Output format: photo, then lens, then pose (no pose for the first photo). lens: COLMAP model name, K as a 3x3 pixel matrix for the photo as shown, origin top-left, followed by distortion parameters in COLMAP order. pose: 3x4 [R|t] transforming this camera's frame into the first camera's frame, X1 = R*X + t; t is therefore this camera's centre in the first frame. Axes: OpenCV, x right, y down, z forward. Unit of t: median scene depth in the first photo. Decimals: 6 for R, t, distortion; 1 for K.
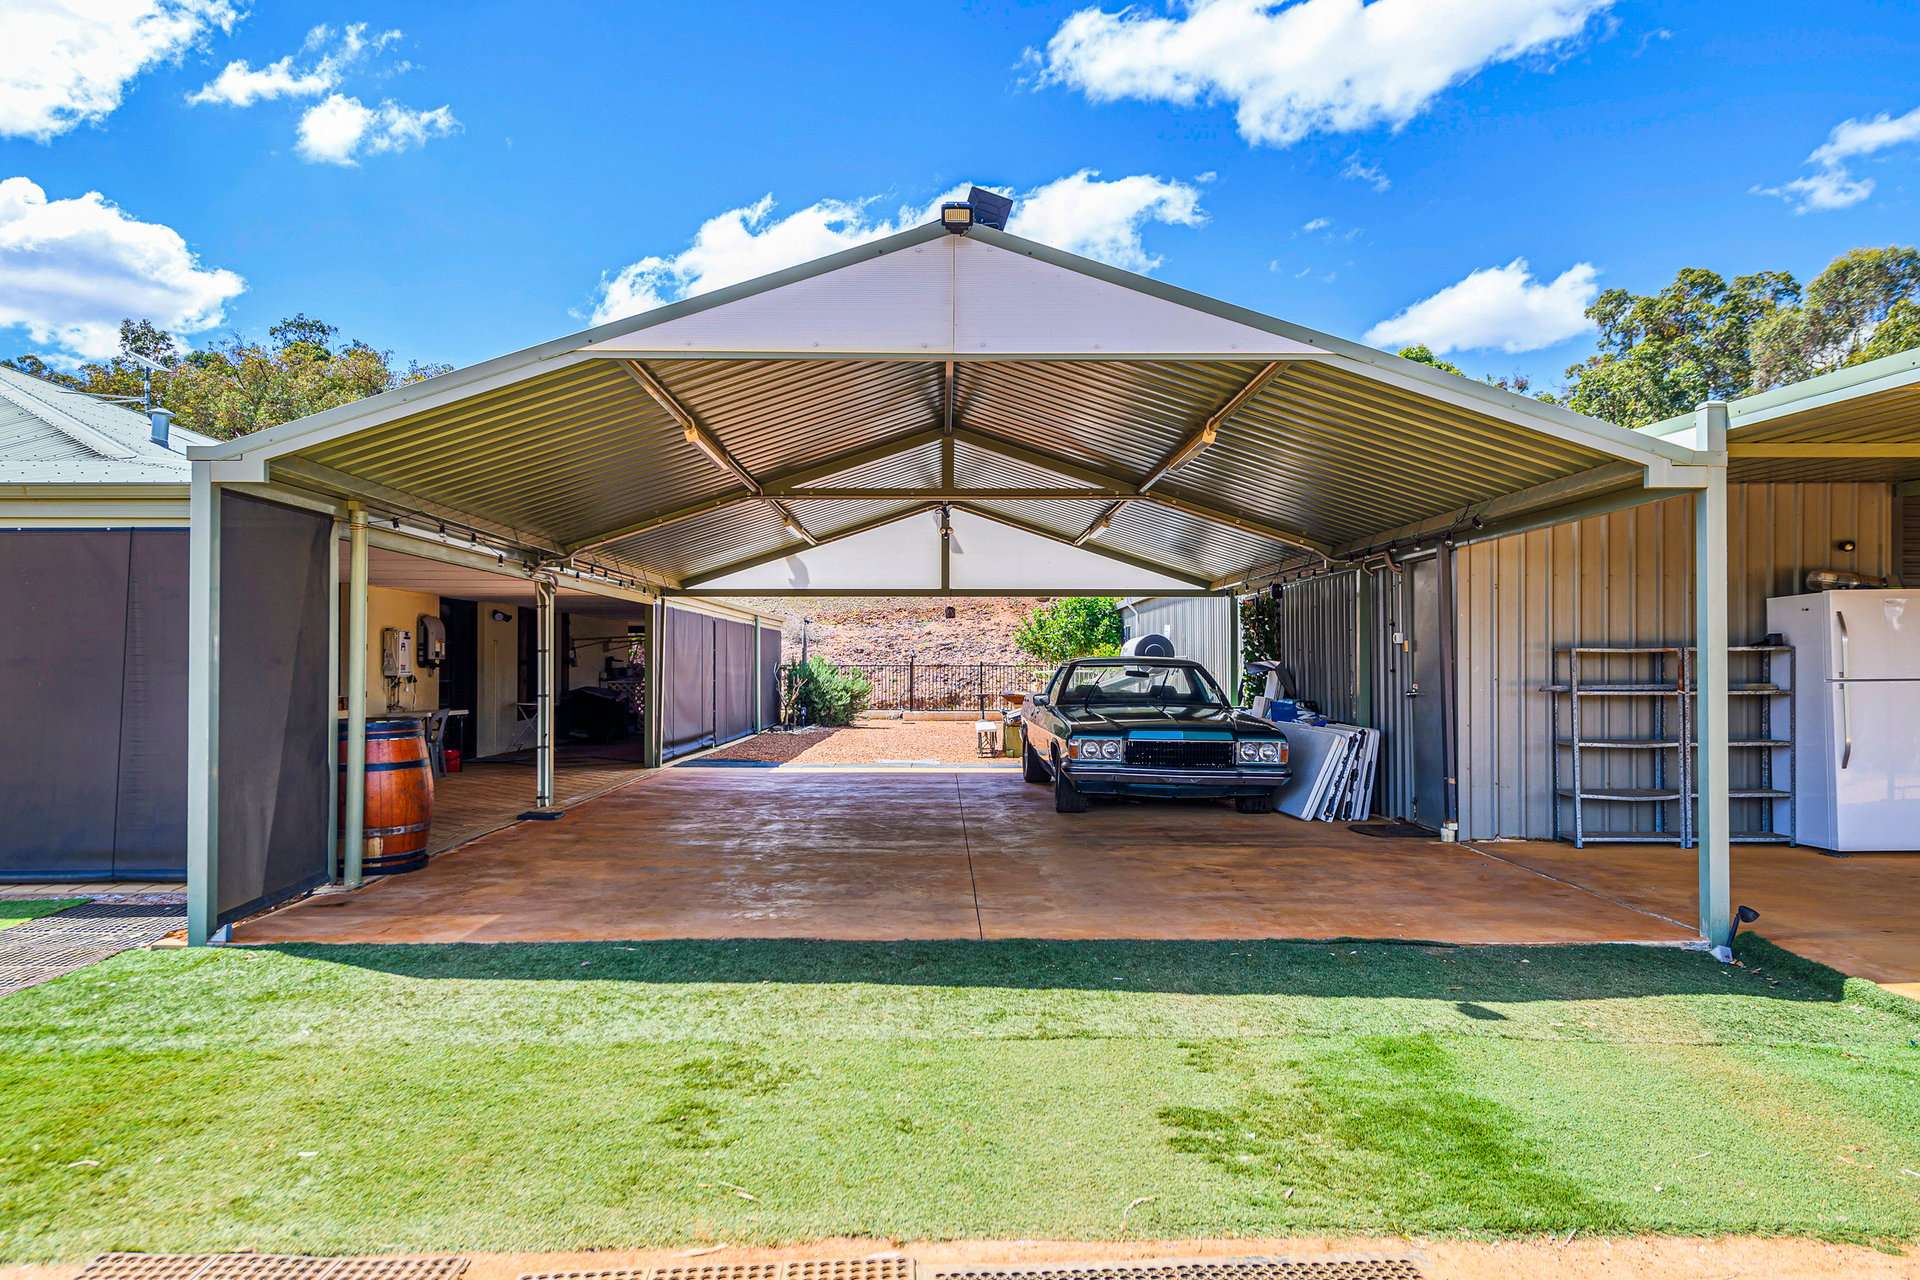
lens RADIAL K [[1236.6, 0, 960.0], [0, 1236.6, 640.0], [0, 0, 1]] dist [0.030904, -0.020611]
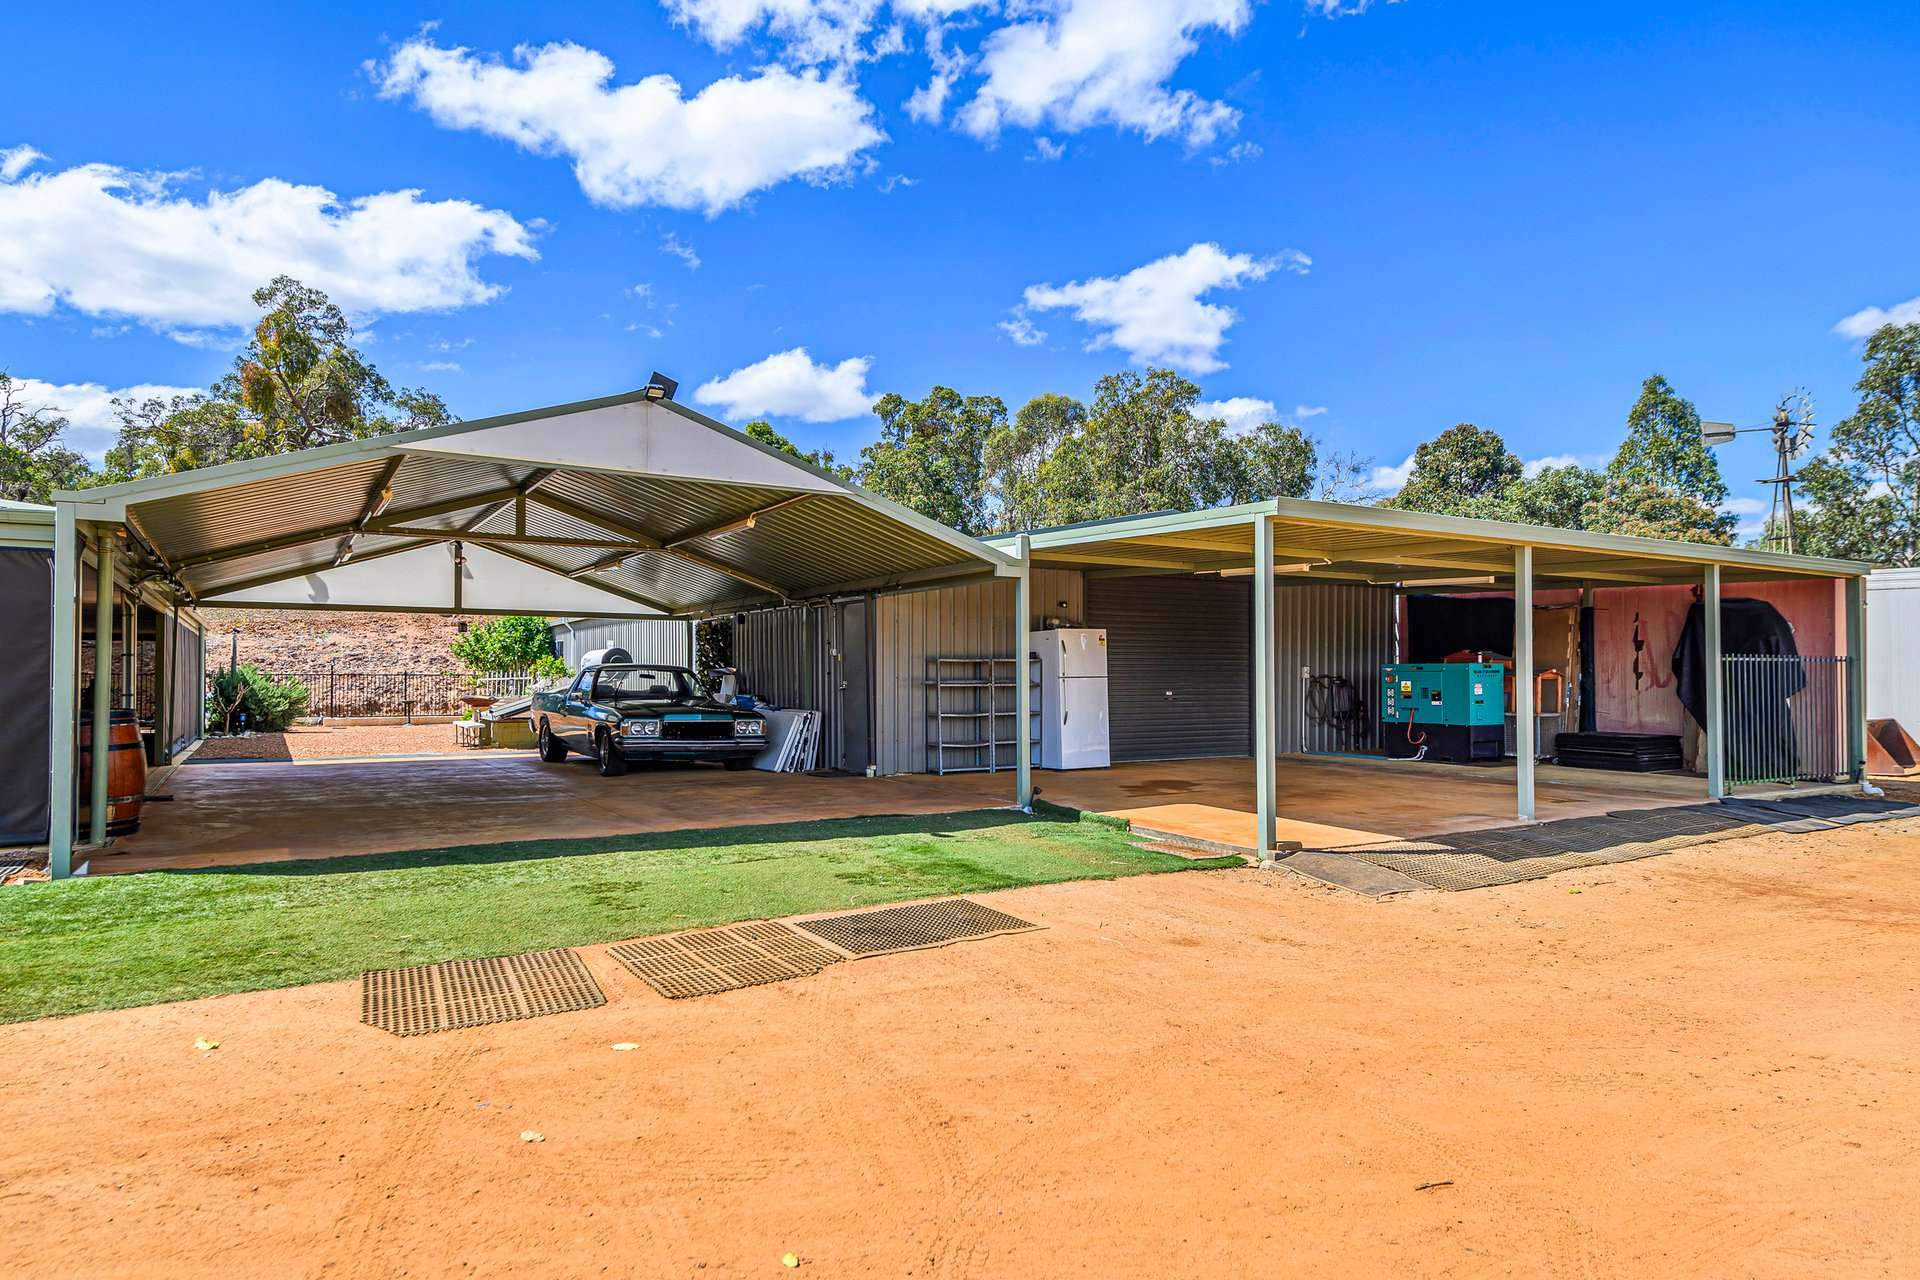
lens RADIAL K [[1132.5, 0, 960.0], [0, 1132.5, 640.0], [0, 0, 1]] dist [0.002302, 0.000007]
pose [[0.845603, 0.017493, 0.533526, -0.249795], [-0.010121, 0.999809, -0.016740, 0.004721], [-0.533717, 0.008756, 0.845618, -0.264741]]
